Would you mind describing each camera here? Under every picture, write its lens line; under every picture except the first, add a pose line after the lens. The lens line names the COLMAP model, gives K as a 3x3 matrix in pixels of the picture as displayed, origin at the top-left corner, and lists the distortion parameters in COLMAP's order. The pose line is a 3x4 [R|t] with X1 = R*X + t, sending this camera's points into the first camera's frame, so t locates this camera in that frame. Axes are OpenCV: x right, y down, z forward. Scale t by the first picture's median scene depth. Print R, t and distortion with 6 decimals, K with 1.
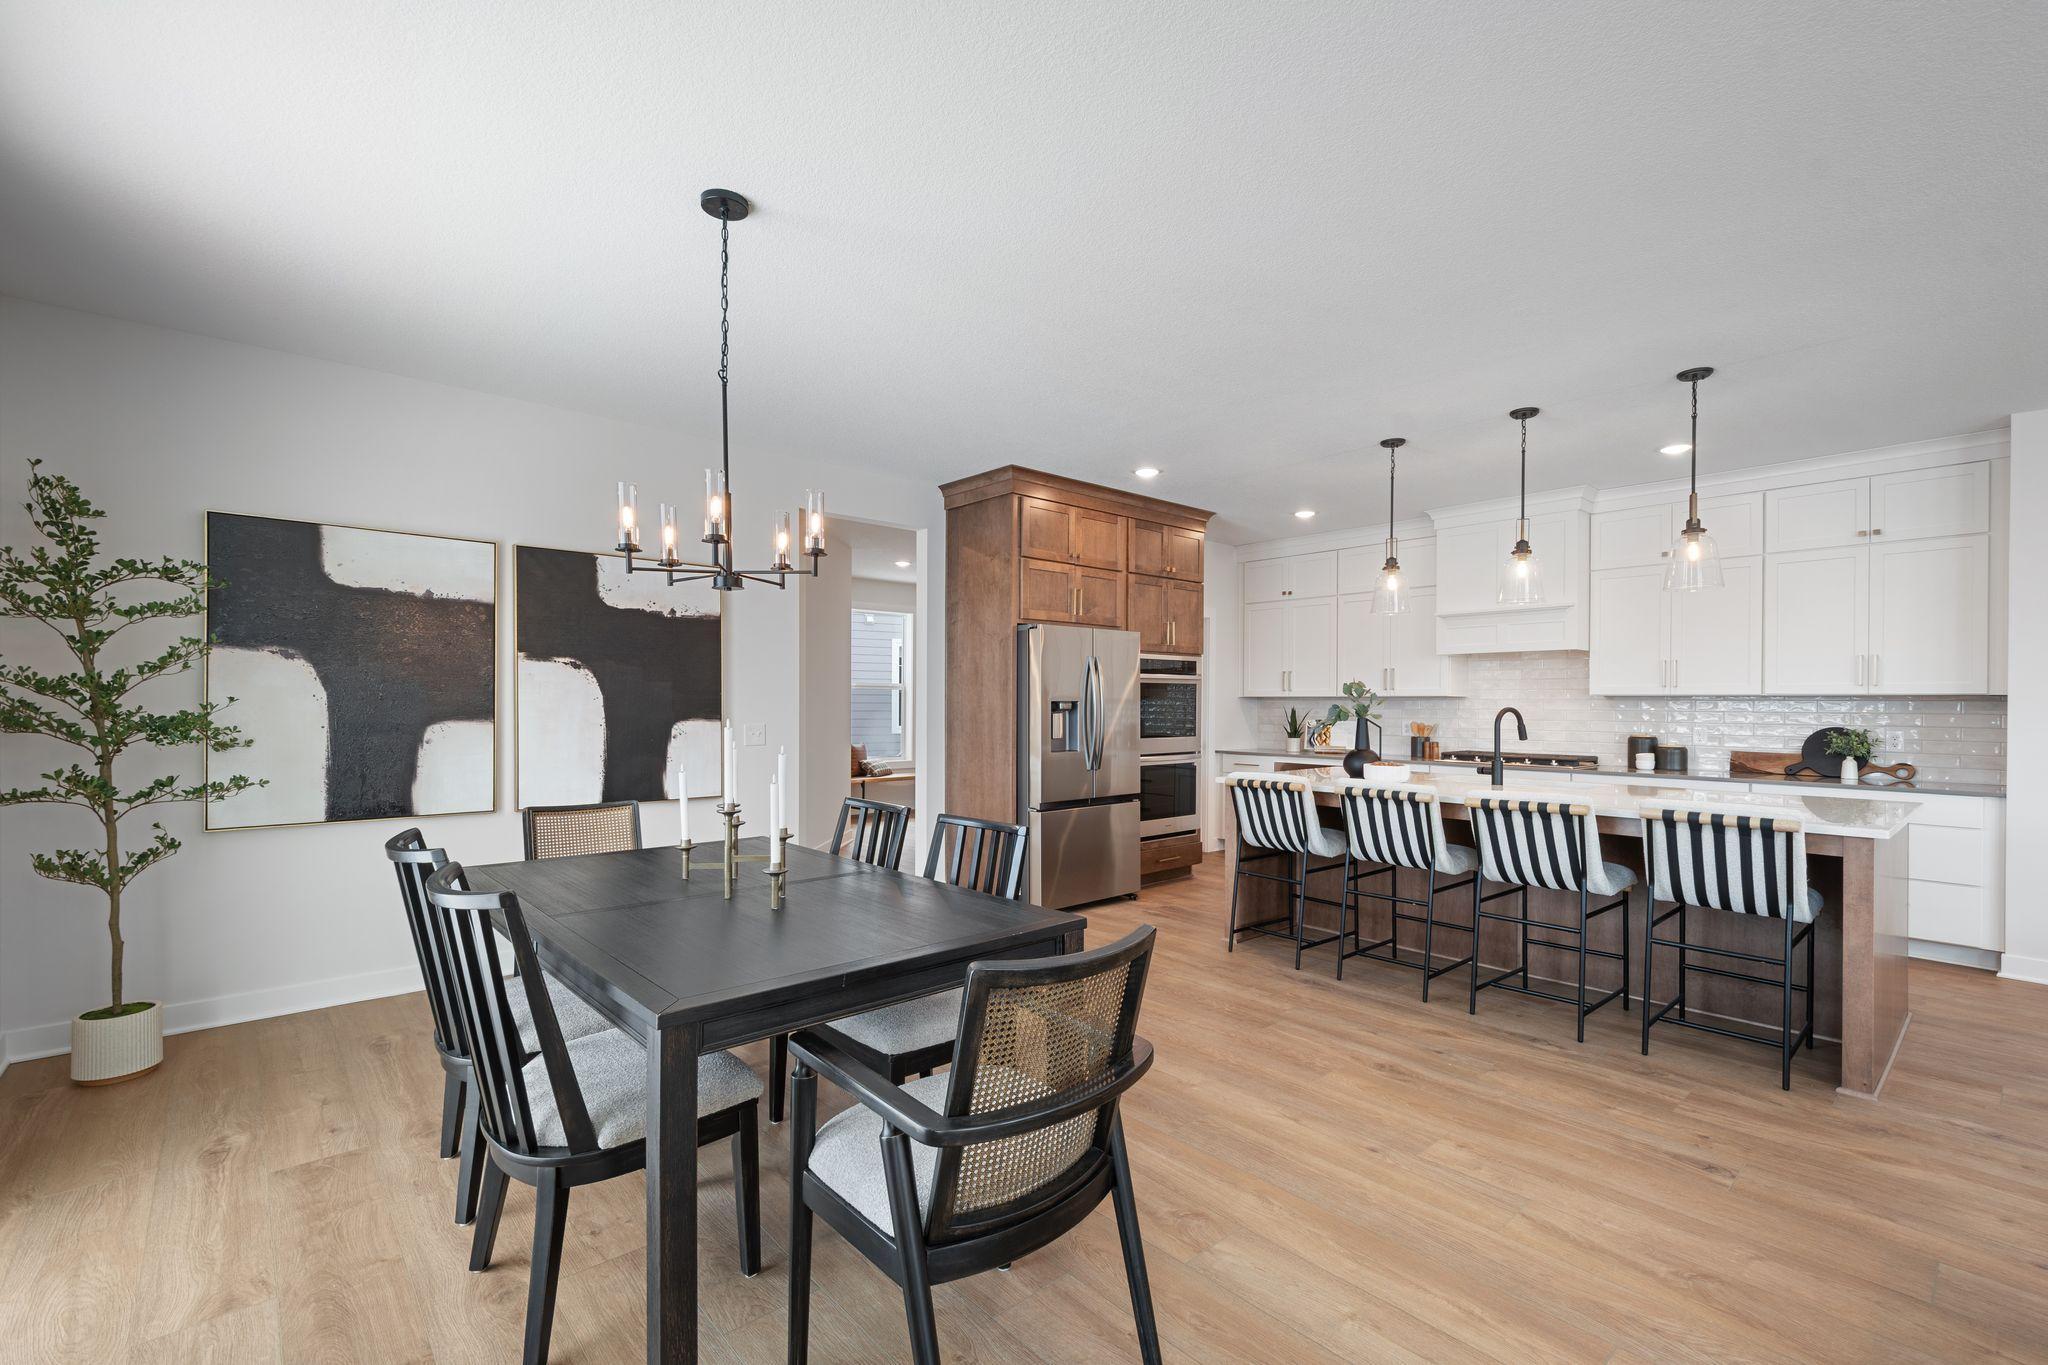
lens RADIAL K [[896.5, 0, 1031.5], [0, 896.5, 684.1], [0, 0, 1]] dist [0.014296, -0.001469]
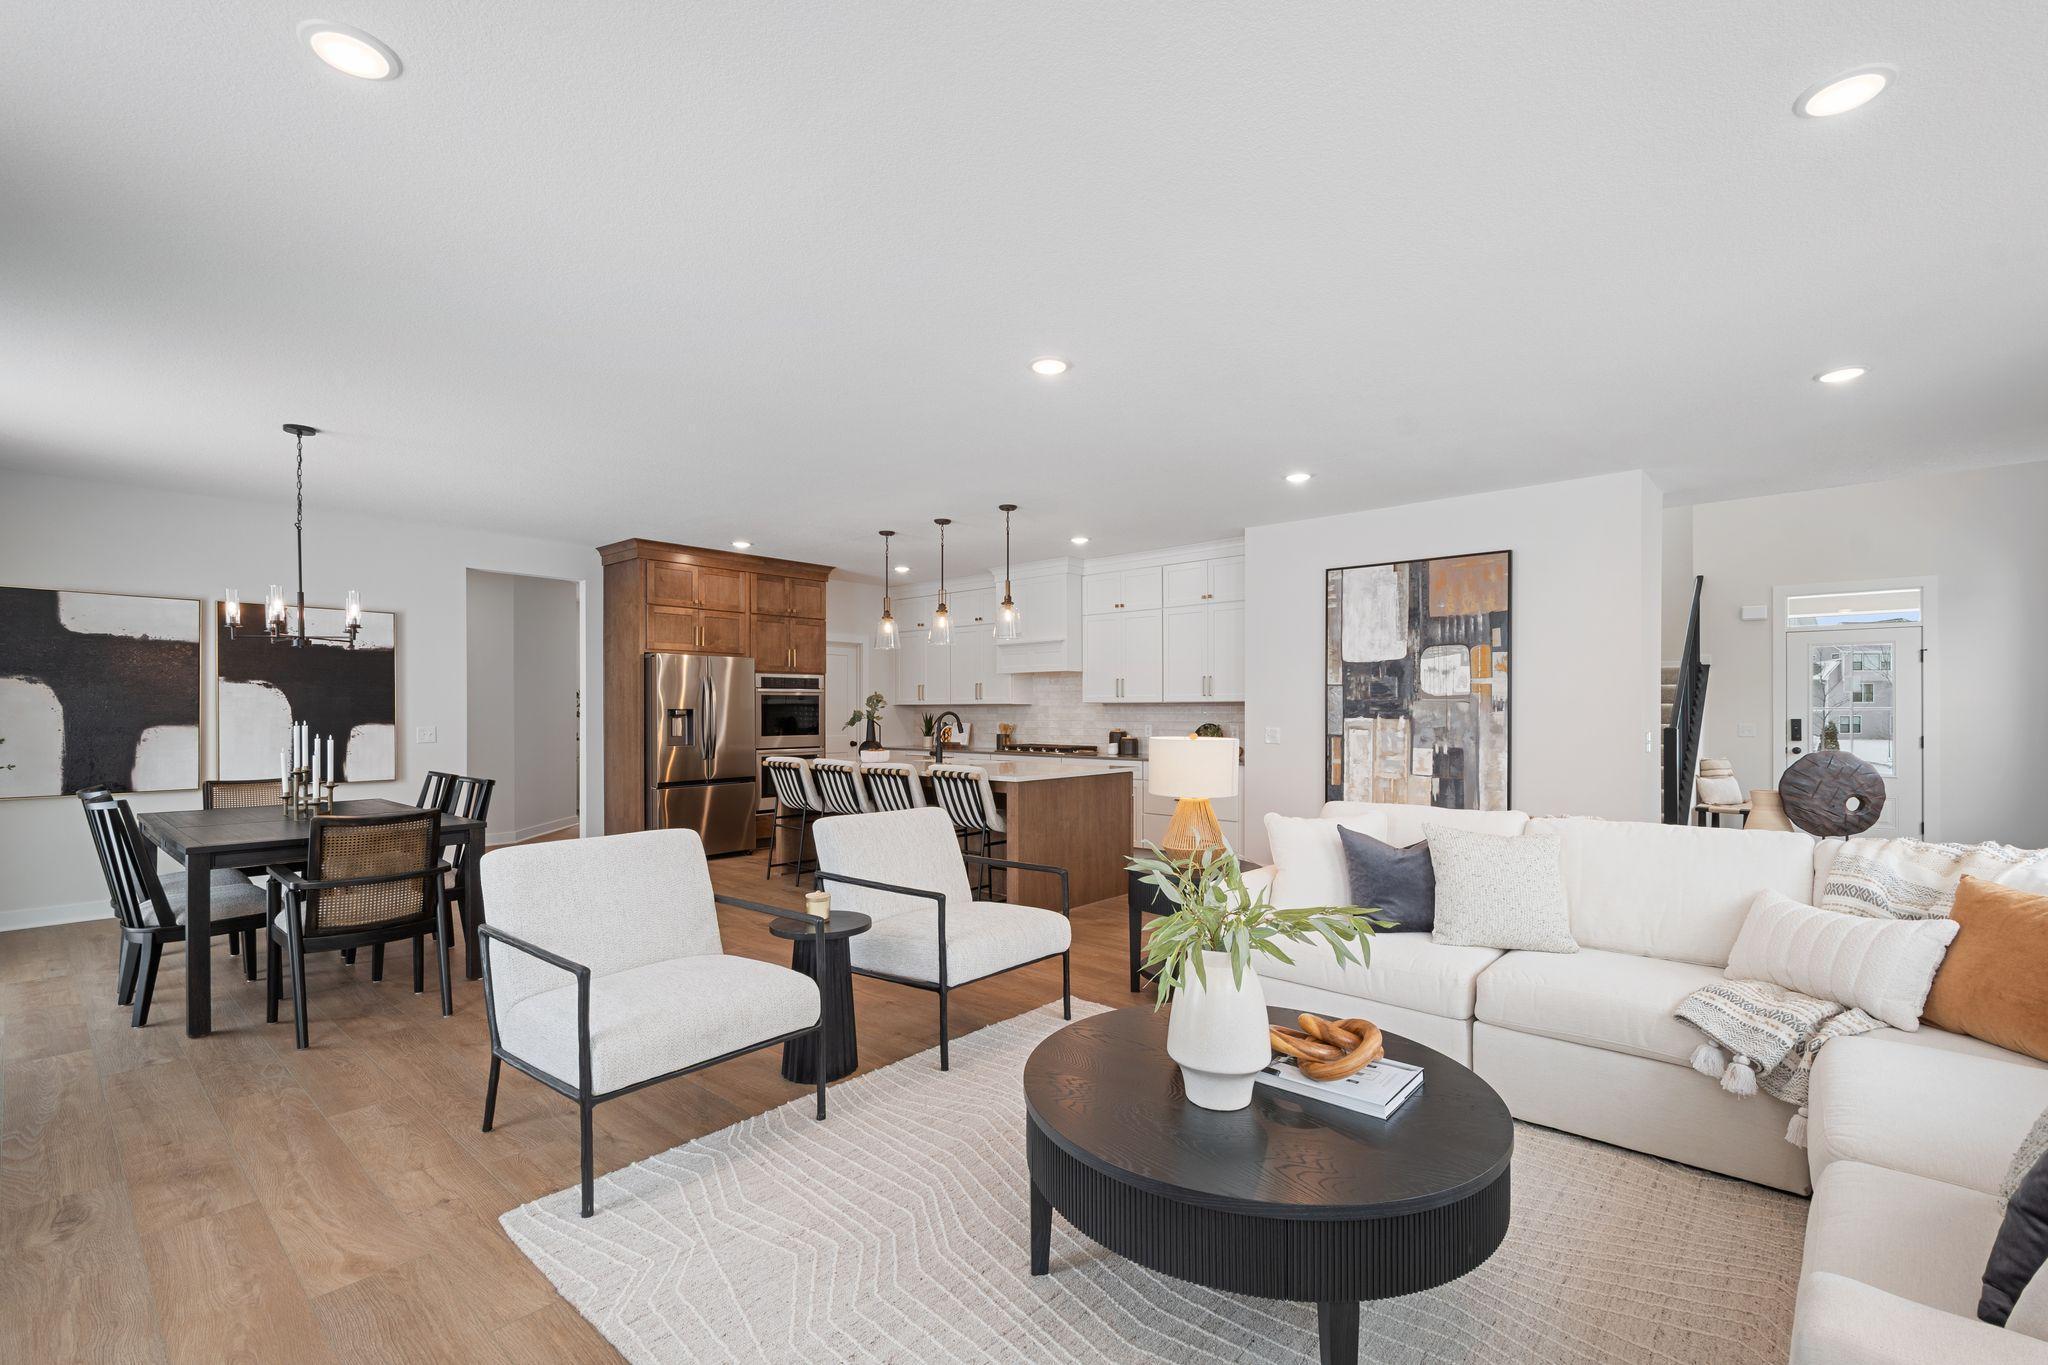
lens RADIAL K [[896.5, 0, 1025.4], [0, 896.5, 687.5], [0, 0, 1]] dist [0.014296, -0.001469]
pose [[0.993465, -0.002805, 0.114103, 0.387508], [0.003274, 0.999987, -0.003927, -0.006439], [-0.114090, 0.004274, 0.993461, -0.411992]]
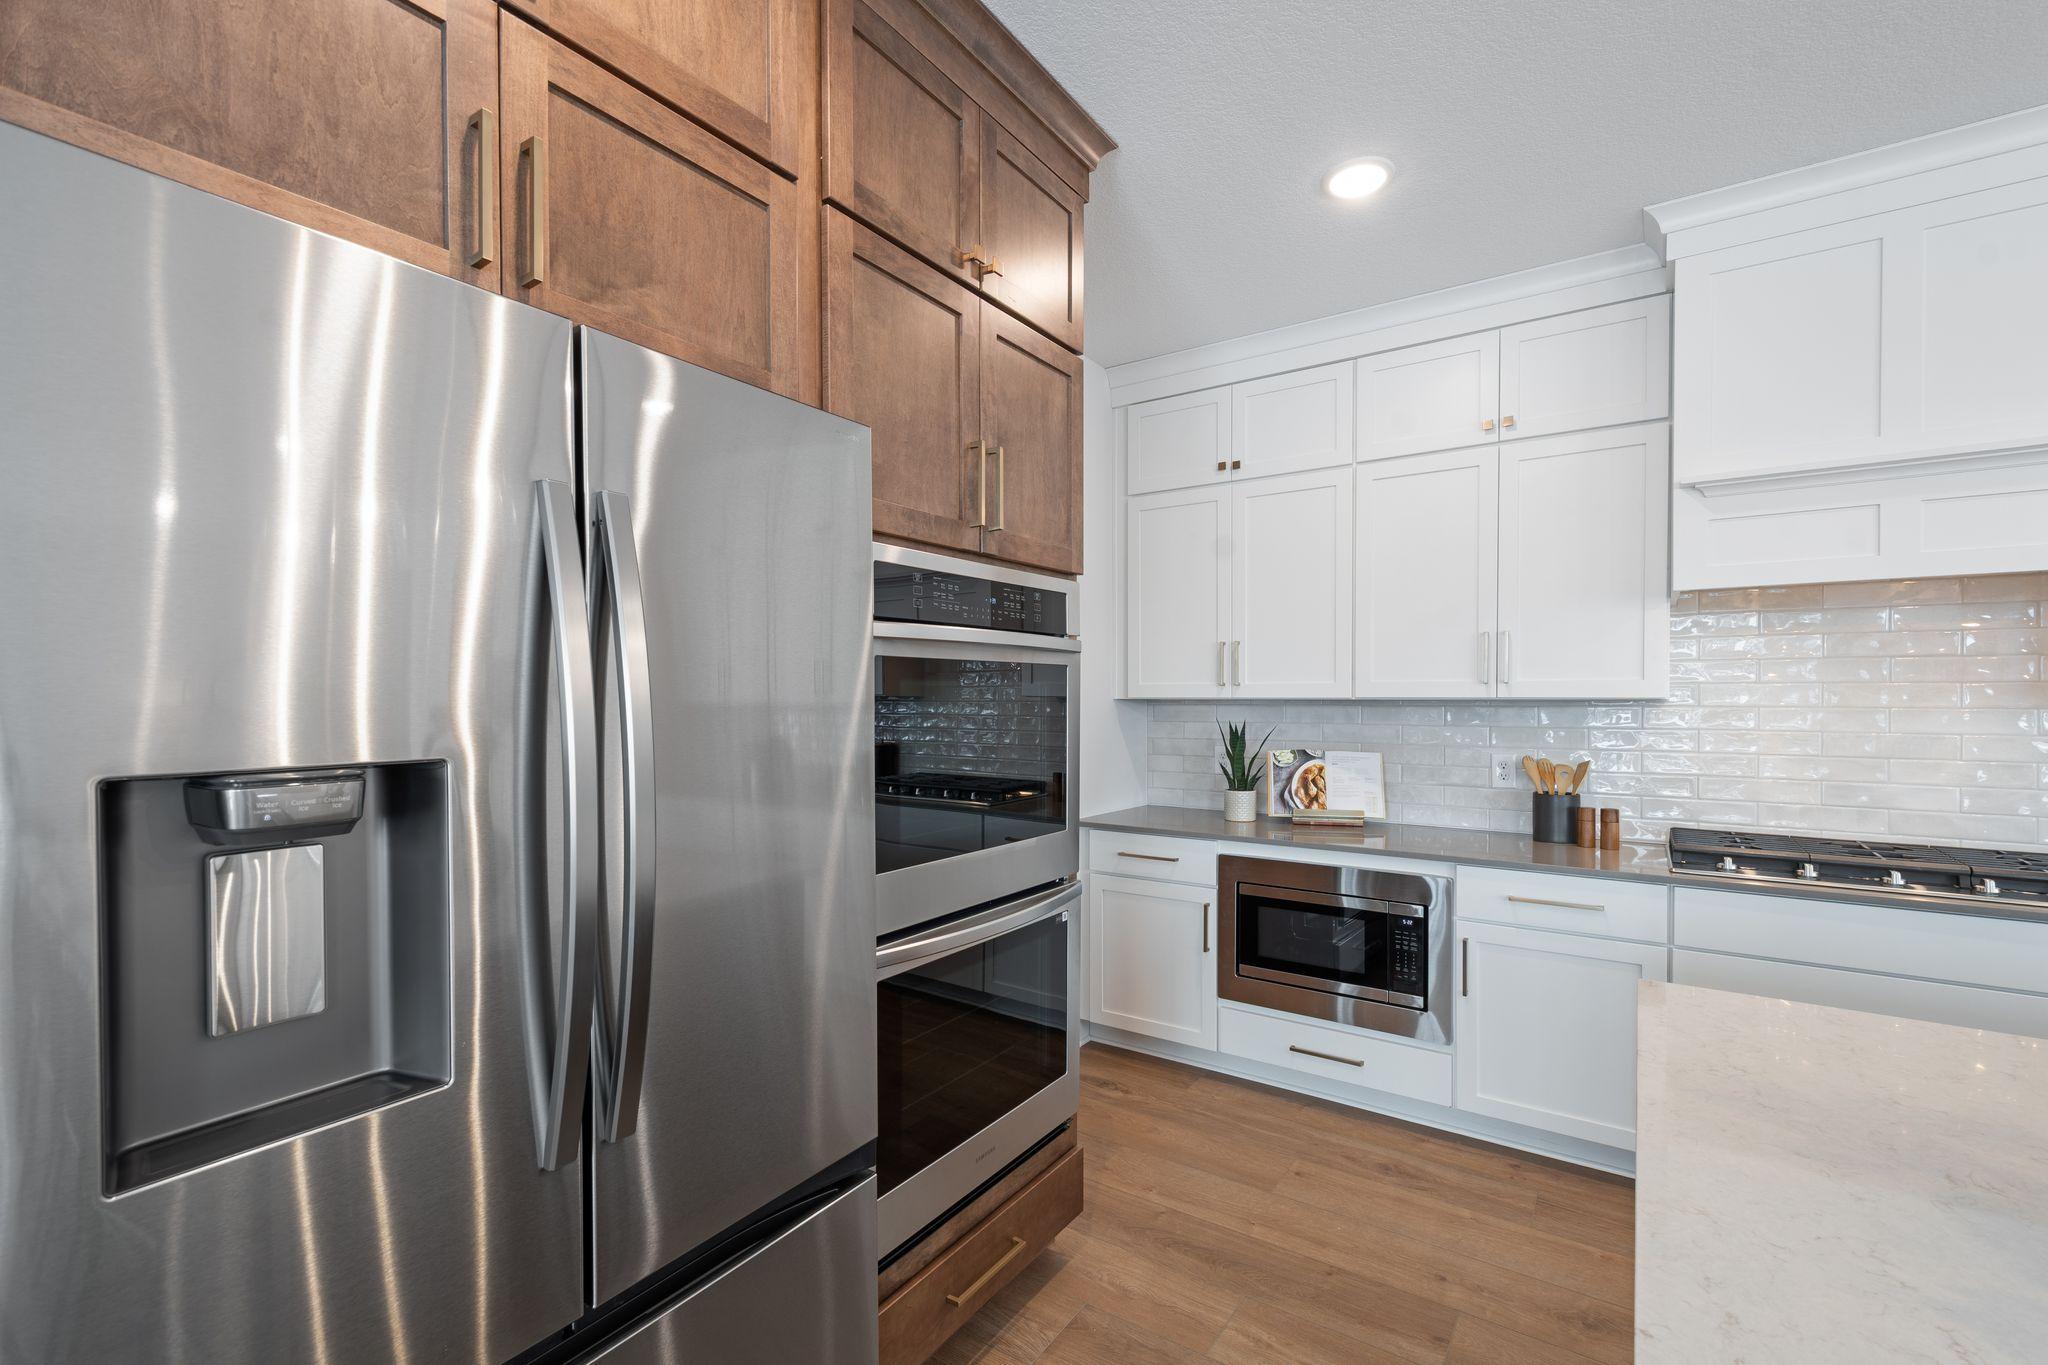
lens RADIAL K [[896.5, 0, 1027.8], [0, 896.5, 679.8], [0, 0, 1]] dist [0.014296, -0.001469]
pose [[0.969883, 0.000226, 0.243573, 0.108269], [-0.000912, 0.999996, 0.002706, 0.005269], [-0.243571, -0.002847, 0.969879, 0.801453]]
